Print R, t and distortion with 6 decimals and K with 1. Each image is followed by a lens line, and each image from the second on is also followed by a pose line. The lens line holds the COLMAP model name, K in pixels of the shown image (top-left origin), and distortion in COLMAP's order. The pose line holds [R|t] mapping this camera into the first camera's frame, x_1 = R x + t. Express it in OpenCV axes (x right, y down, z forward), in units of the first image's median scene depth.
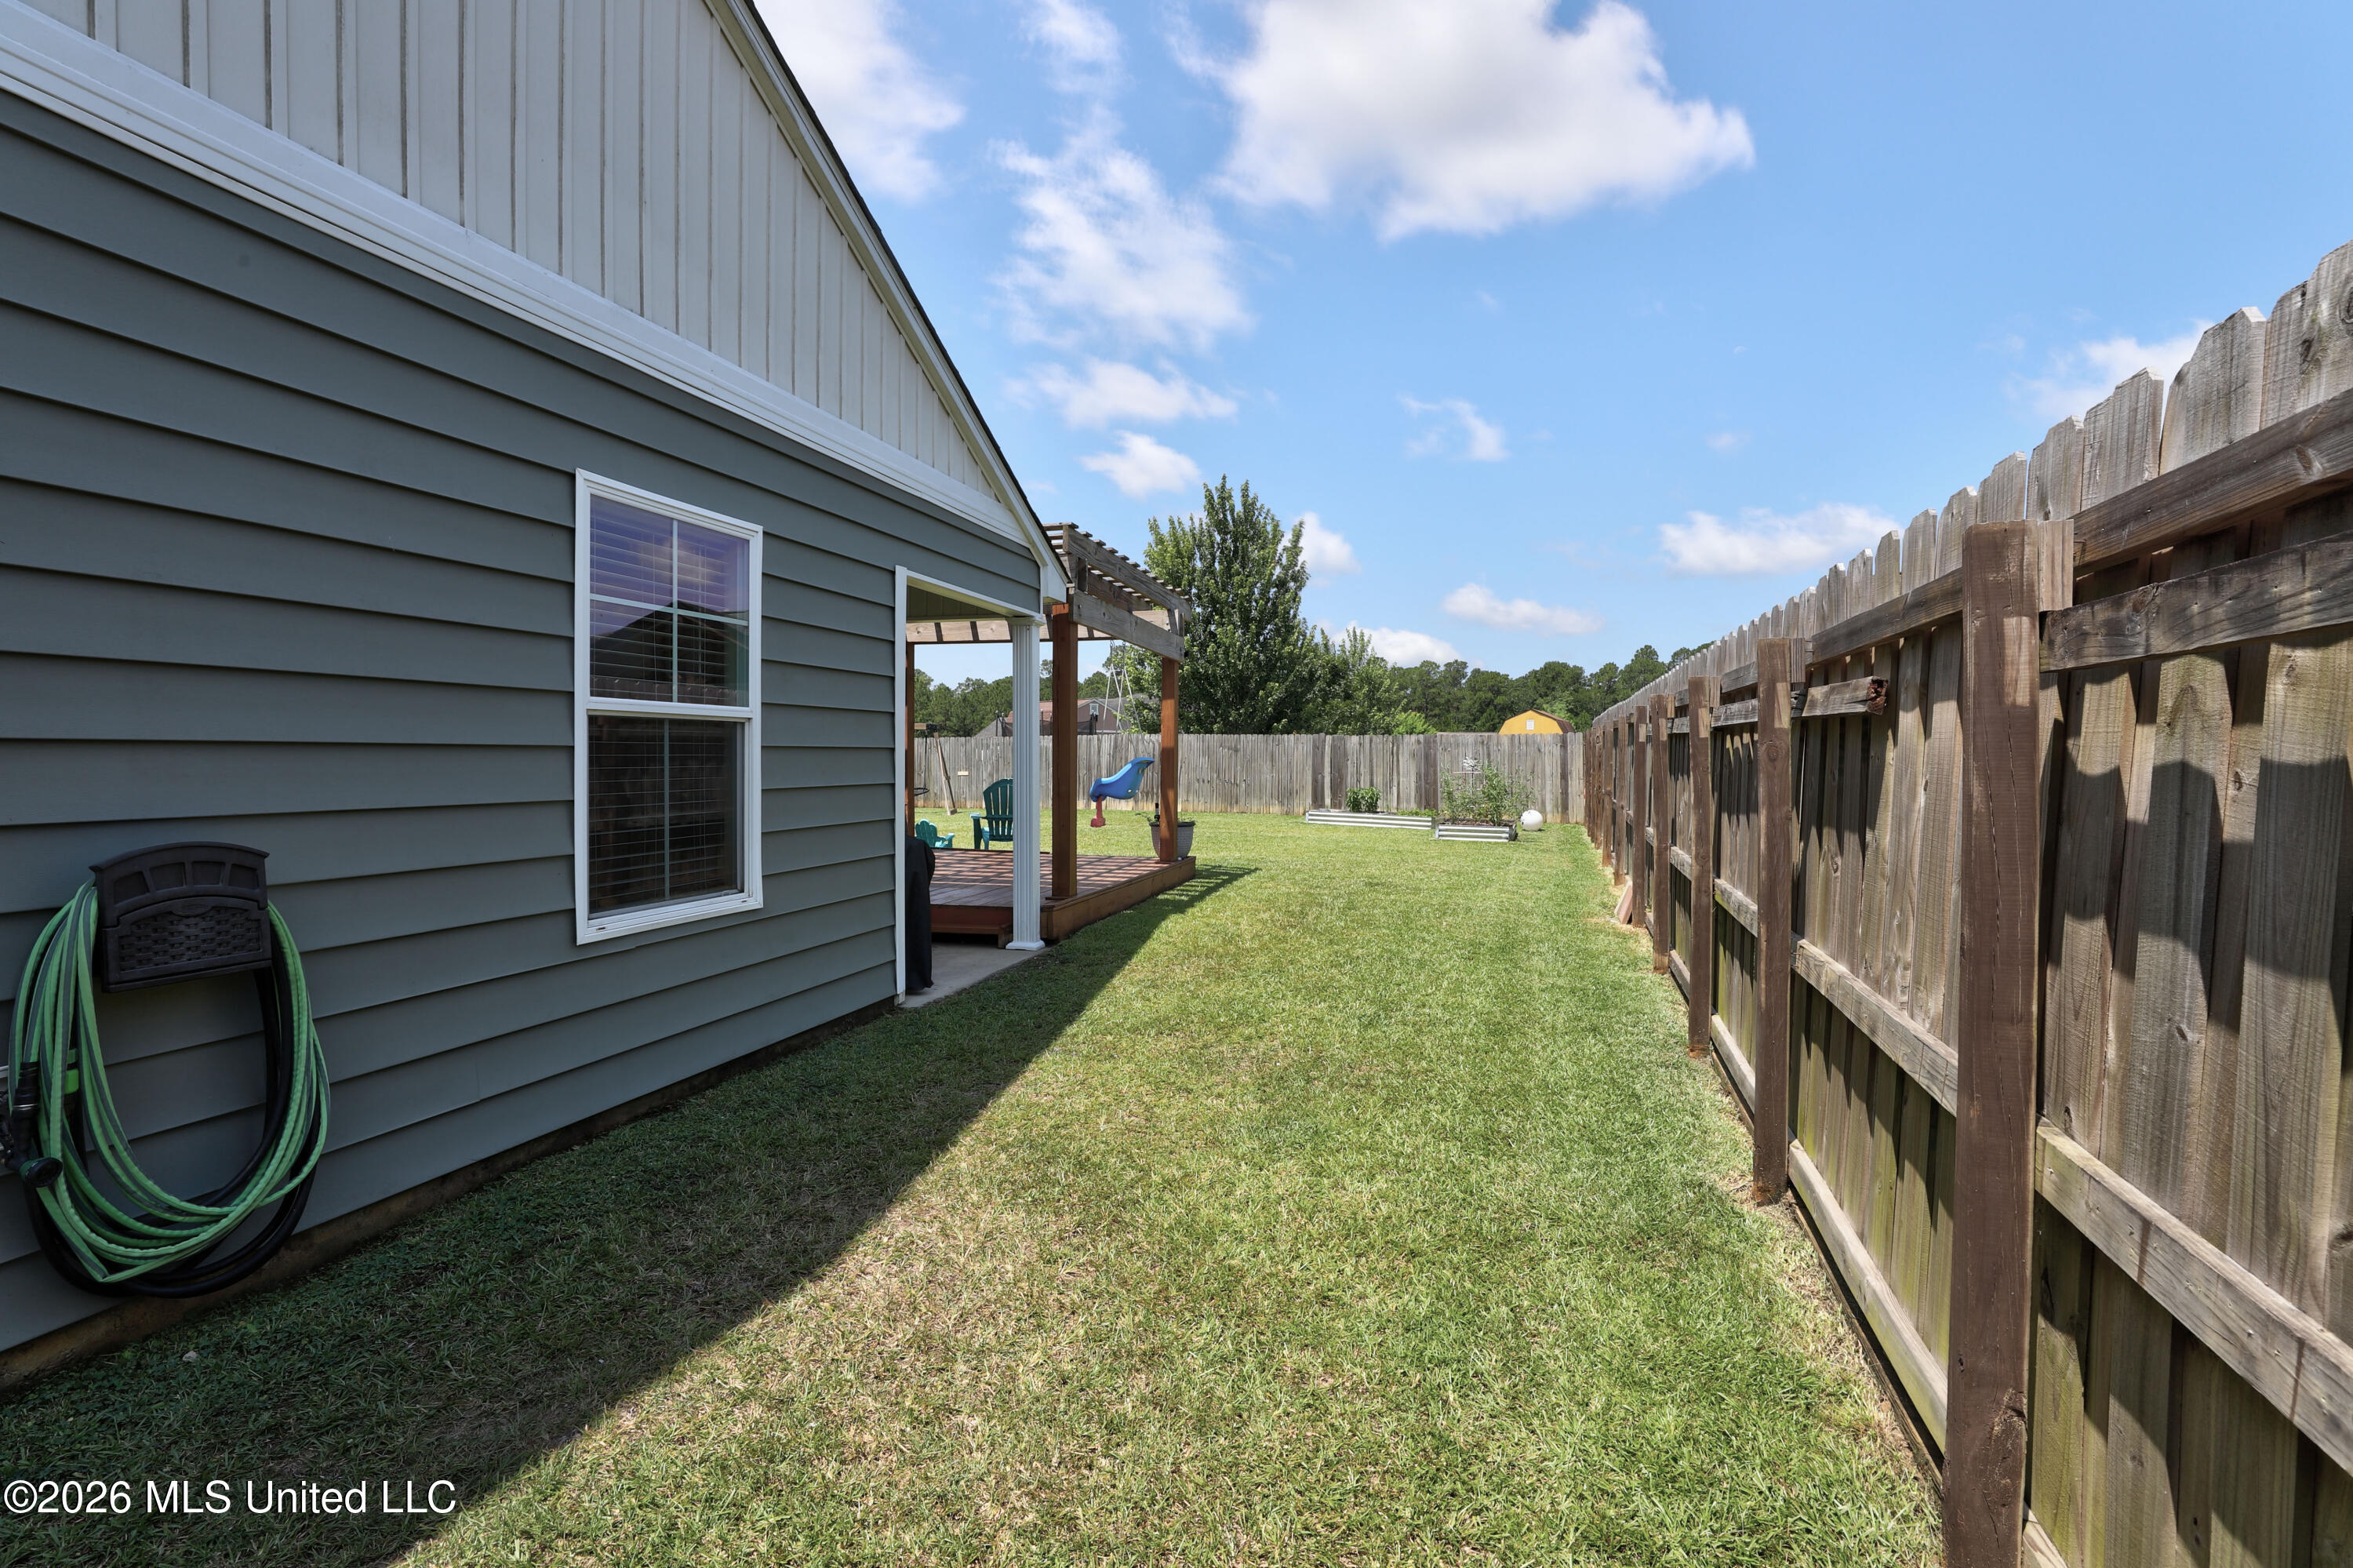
lens RADIAL K [[1088.0, 0, 1176.5], [0, 1088.0, 788.0], [0, 0, 1]] dist [-0.034279, 0.003823]
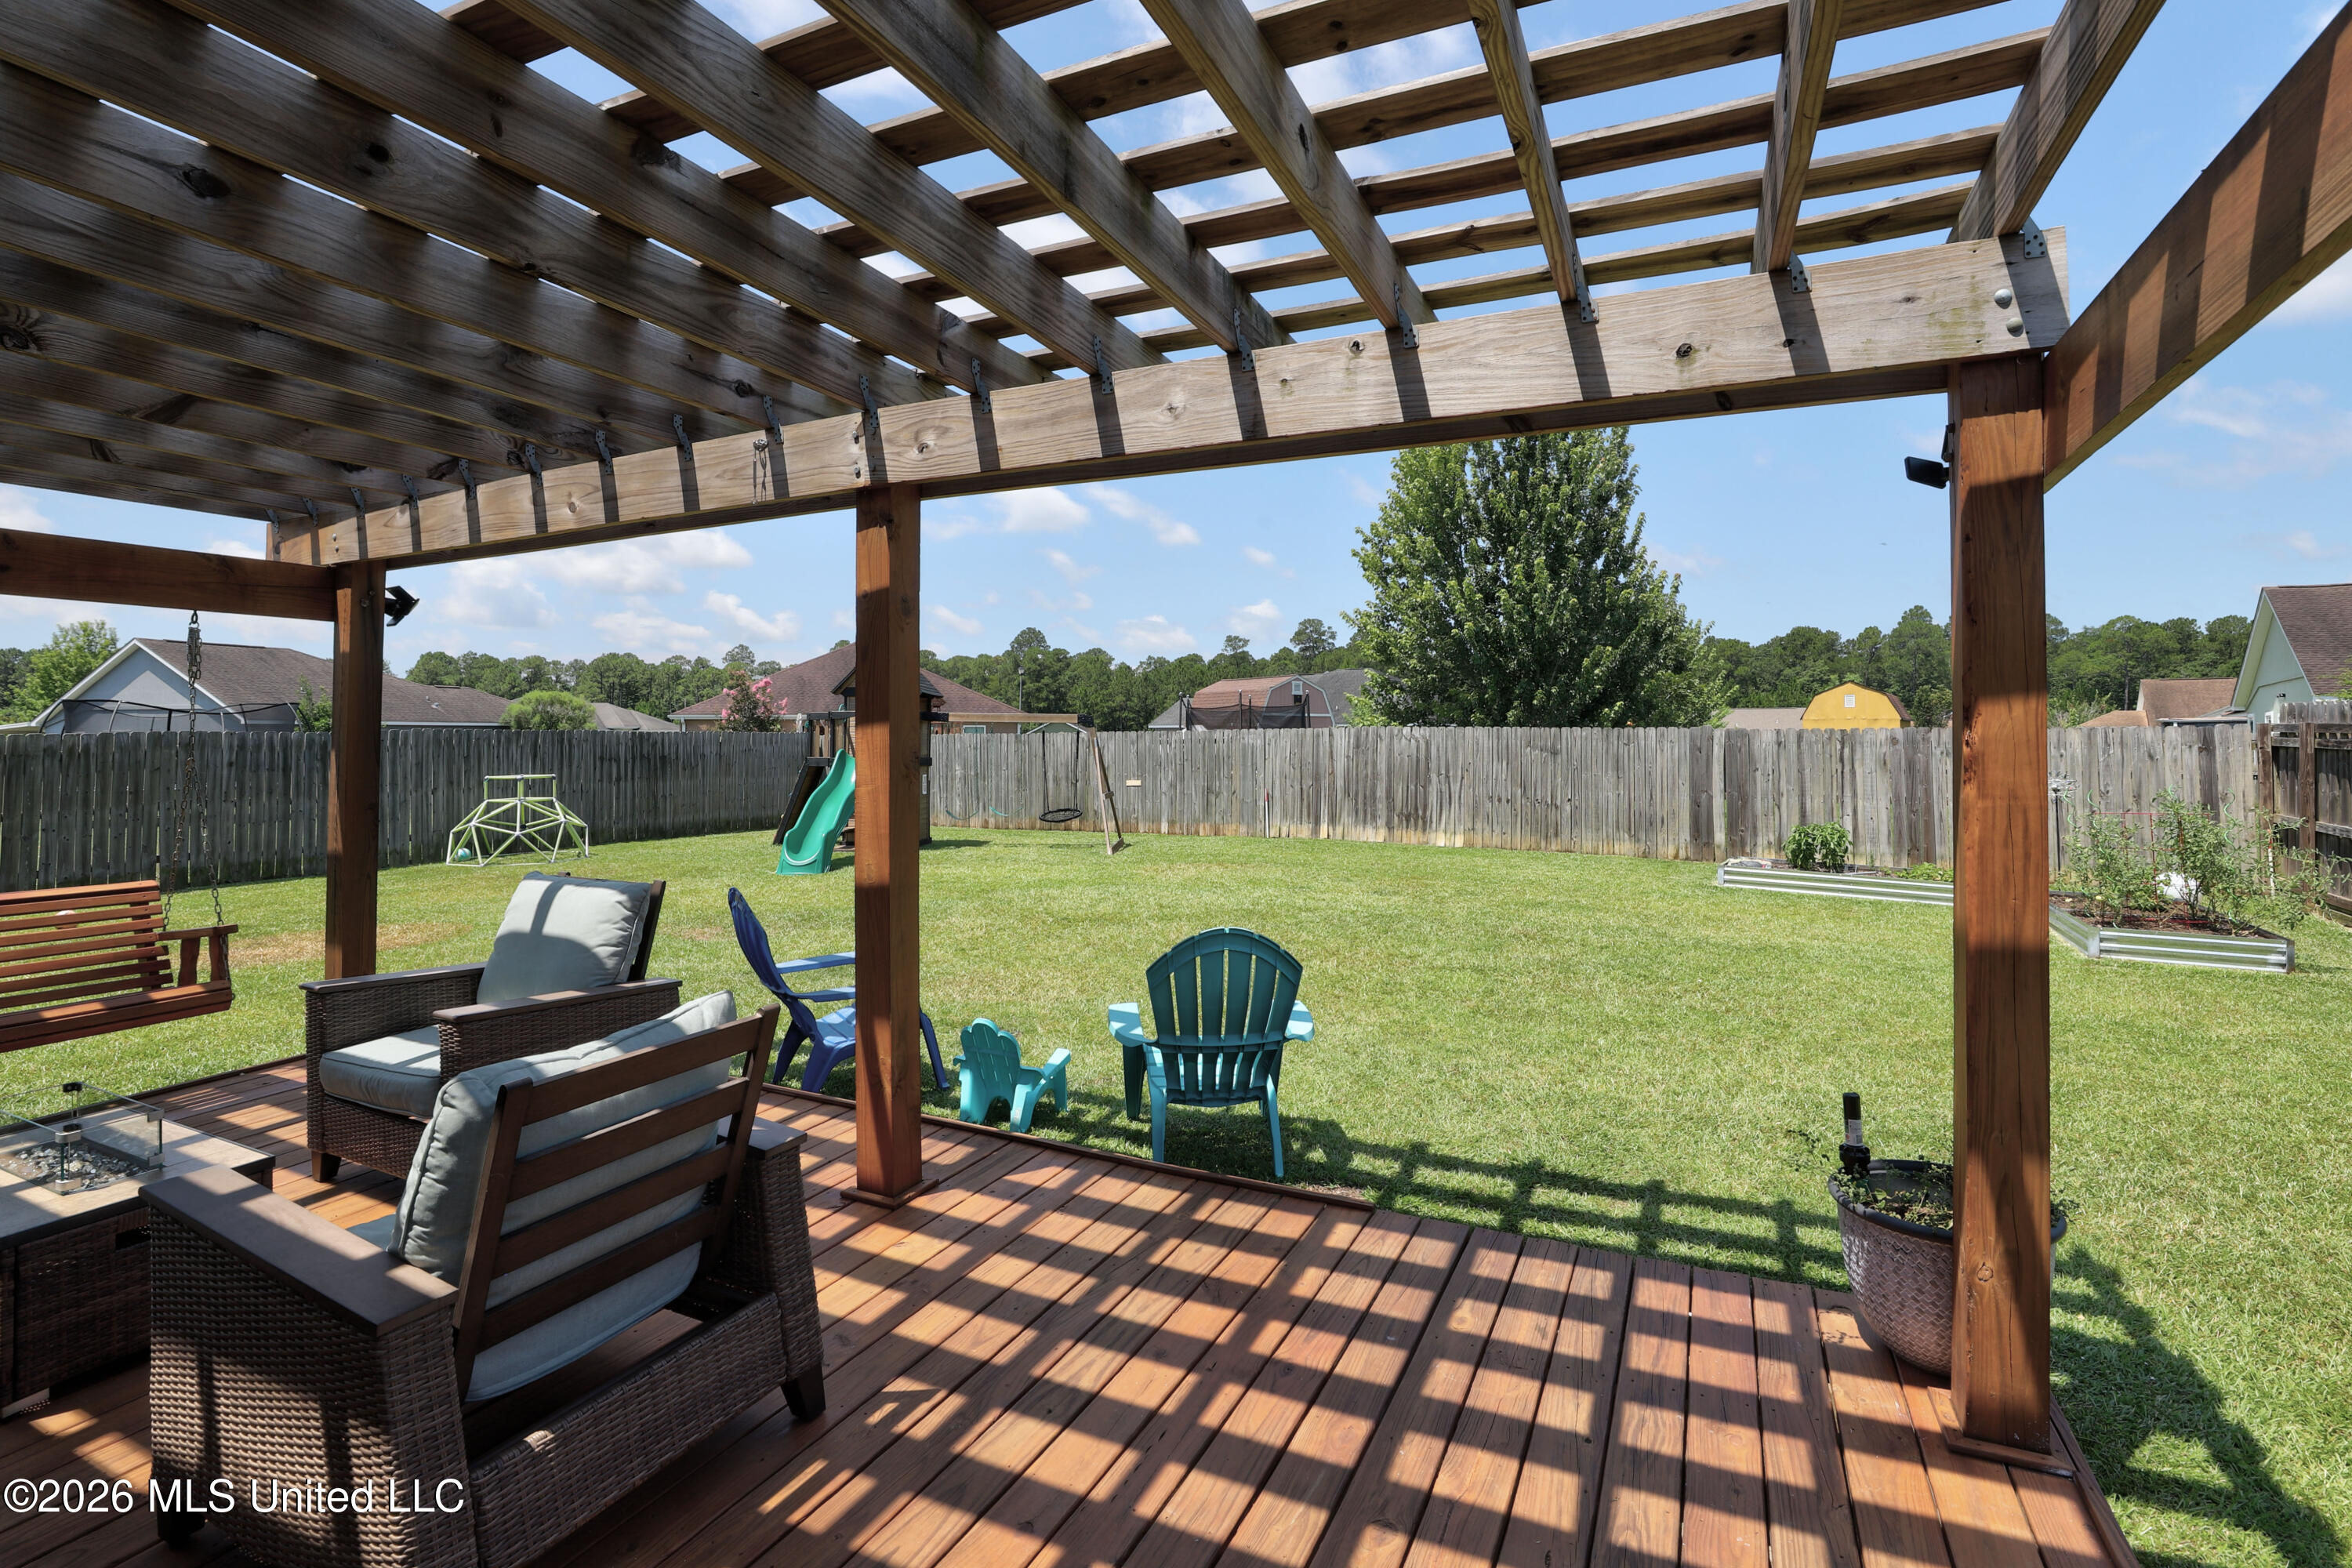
lens RADIAL K [[1087.5, 0, 1198.6], [0, 1087.5, 706.5], [0, 0, 1]] dist [-0.034279, 0.003823]
pose [[0.989389, -0.009416, -0.144988, -0.056173], [0.001566, 0.998531, -0.054163, -0.026576], [0.145285, 0.053362, 0.987950, 0.329747]]
